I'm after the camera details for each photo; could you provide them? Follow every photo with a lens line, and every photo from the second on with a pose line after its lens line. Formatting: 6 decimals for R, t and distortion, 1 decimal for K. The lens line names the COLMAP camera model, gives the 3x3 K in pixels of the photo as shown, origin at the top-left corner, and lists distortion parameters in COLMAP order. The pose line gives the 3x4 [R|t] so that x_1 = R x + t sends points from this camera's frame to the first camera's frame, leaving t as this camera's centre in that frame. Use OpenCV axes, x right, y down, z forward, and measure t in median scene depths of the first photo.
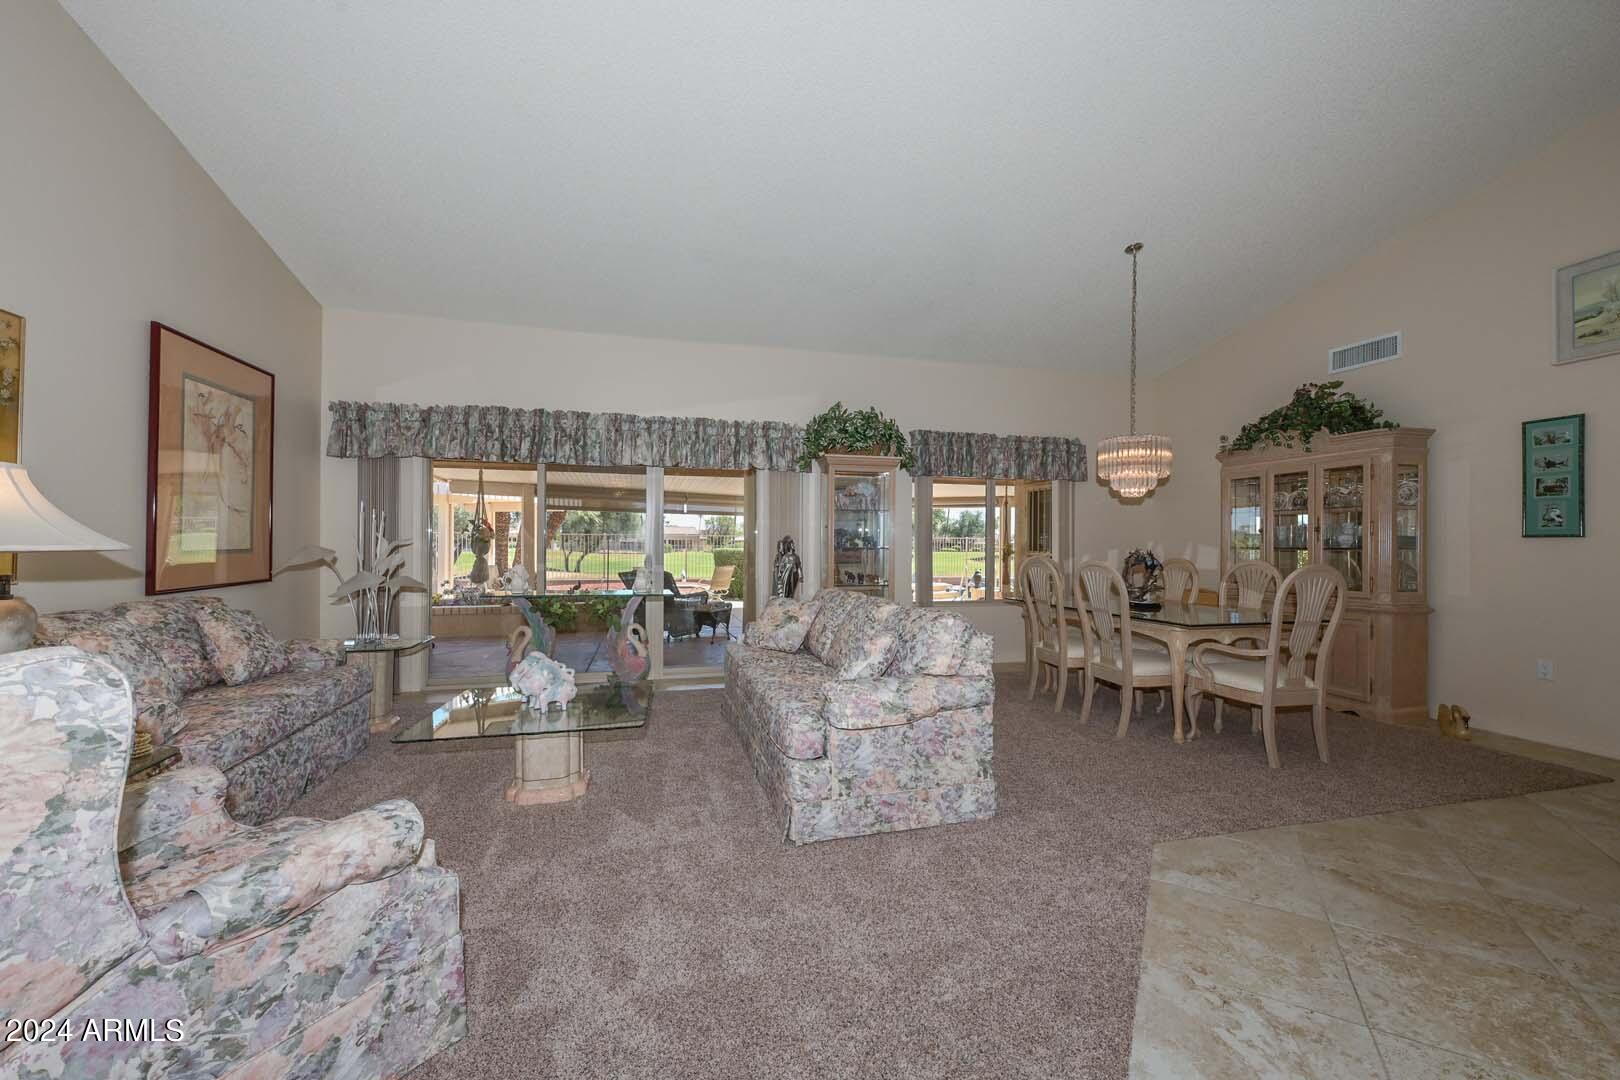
lens RADIAL K [[631.1, 0, 811.3], [0, 631.1, 542.3], [0, 0, 1]] dist [0.005600, -0.002586]
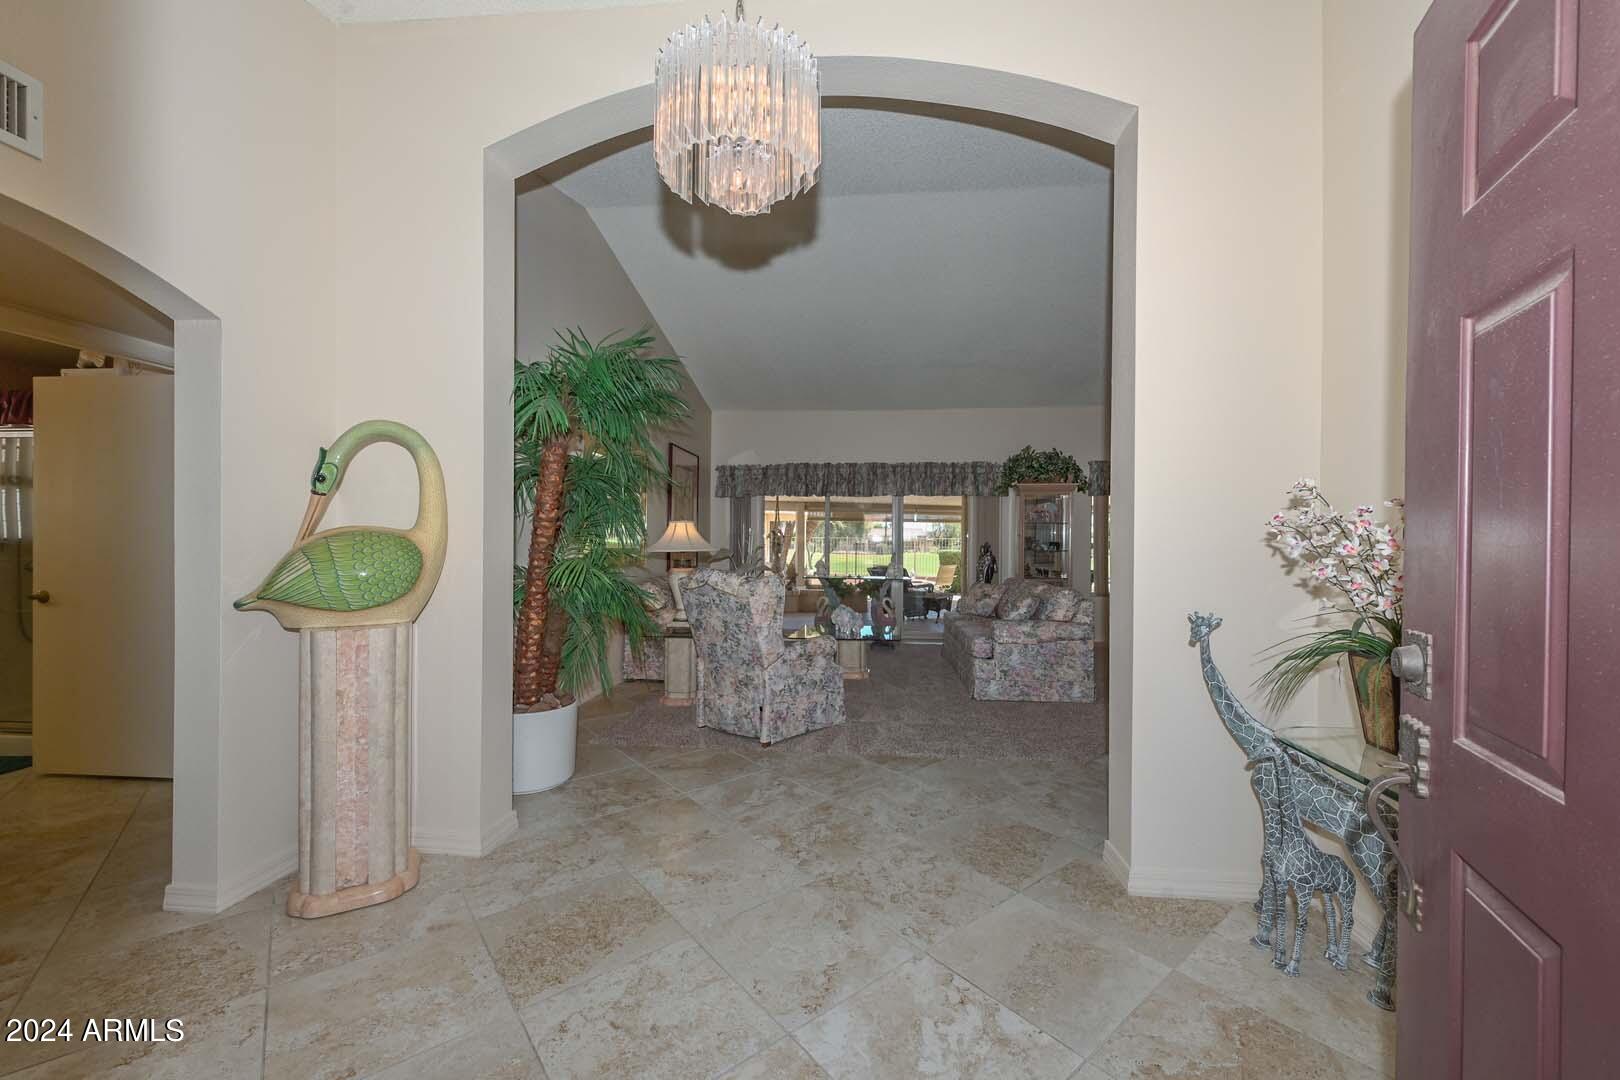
lens RADIAL K [[631.1, 0, 812.0], [0, 631.1, 542.7], [0, 0, 1]] dist [0.005600, -0.002586]
pose [[0.938050, 0.001559, -0.346497, 0.089344], [-0.001746, 0.999998, -0.000229, -0.008234], [0.346496, 0.000820, 0.938051, -0.526876]]
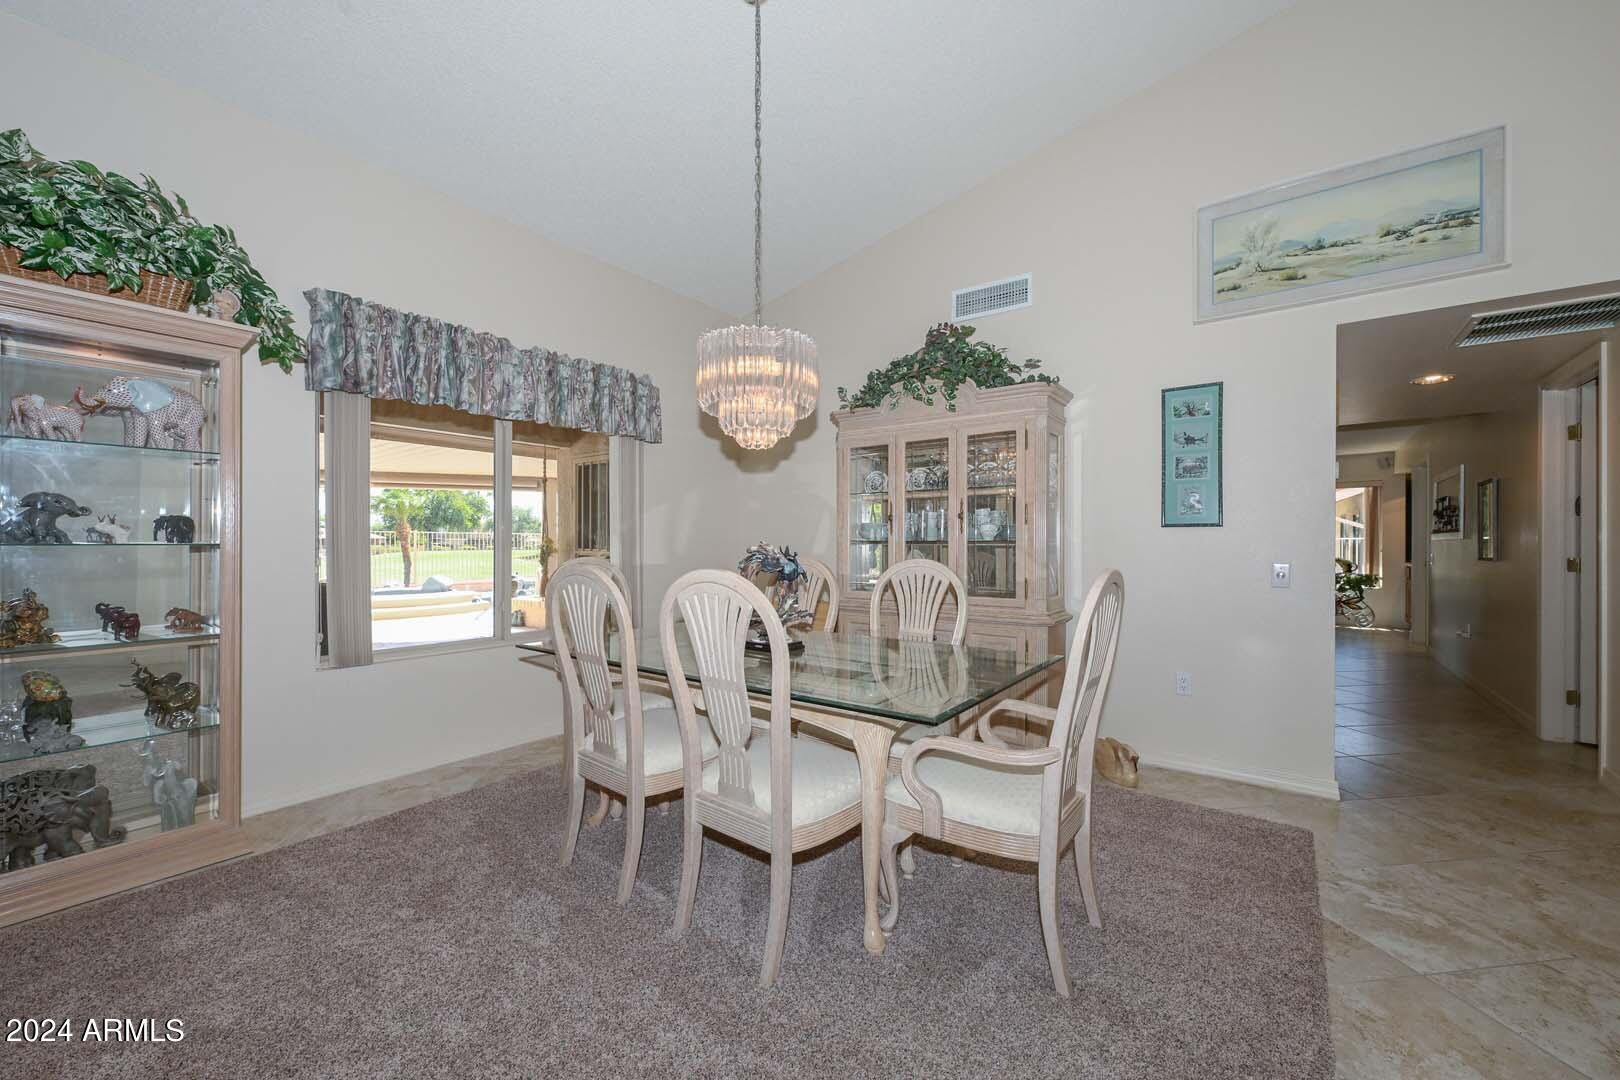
lens RADIAL K [[631.1, 0, 814.0], [0, 631.1, 542.4], [0, 0, 1]] dist [0.005600, -0.002586]
pose [[0.776948, -0.004066, 0.629552, 0.188908], [0.001369, 0.999988, 0.004769, 0.006065], [-0.629564, -0.002844, 0.776944, 0.505099]]
